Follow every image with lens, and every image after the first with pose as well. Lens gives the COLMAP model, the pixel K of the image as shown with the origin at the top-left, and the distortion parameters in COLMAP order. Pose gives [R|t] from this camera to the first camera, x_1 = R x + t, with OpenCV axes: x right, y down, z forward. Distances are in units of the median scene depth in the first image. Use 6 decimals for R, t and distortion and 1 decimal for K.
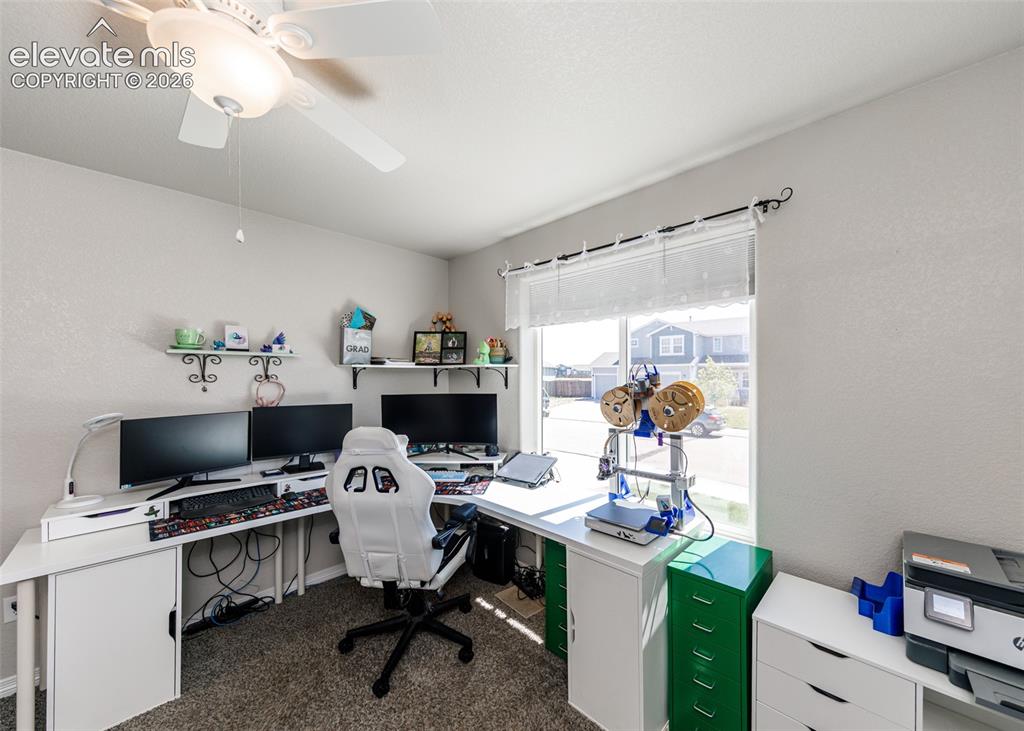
lens RADIAL K [[387.4, 0, 512.0], [0, 387.4, 365.5], [0, 0, 1]] dist [-0.000357, -0.000060]
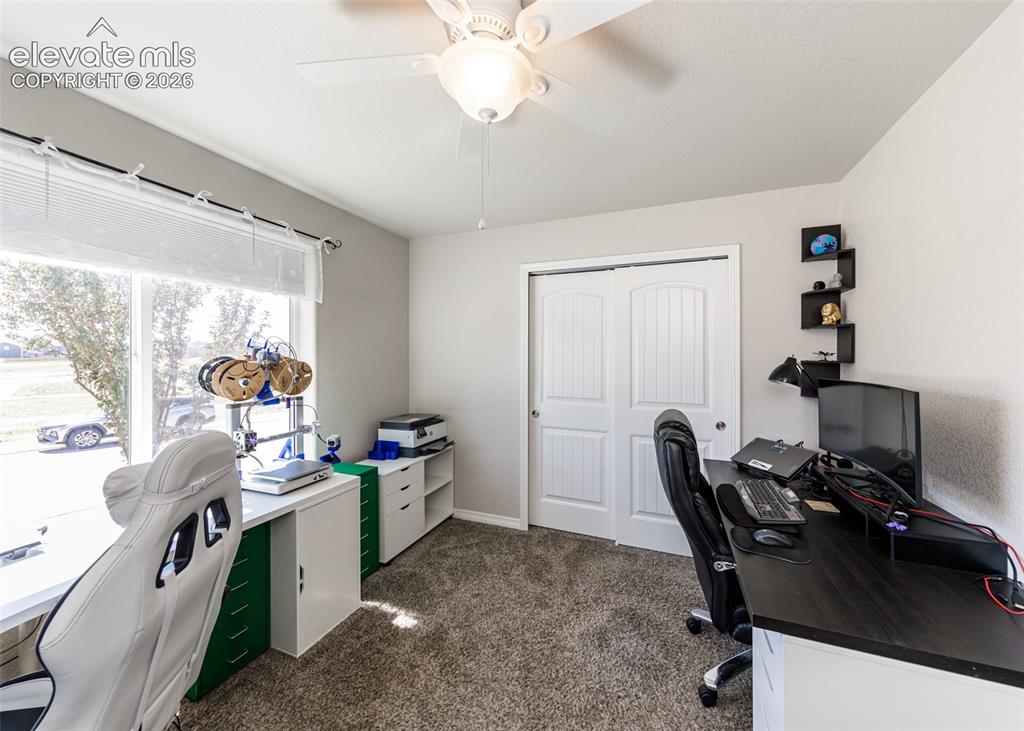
lens RADIAL K [[387.4, 0, 512.0], [0, 387.4, 365.5], [0, 0, 1]] dist [-0.000357, -0.000060]
pose [[-0.392707, -0.003183, 0.919658, -0.365546], [-0.010638, 0.999943, -0.001081, 0.025673], [-0.919602, -0.010208, -0.392719, 0.309672]]
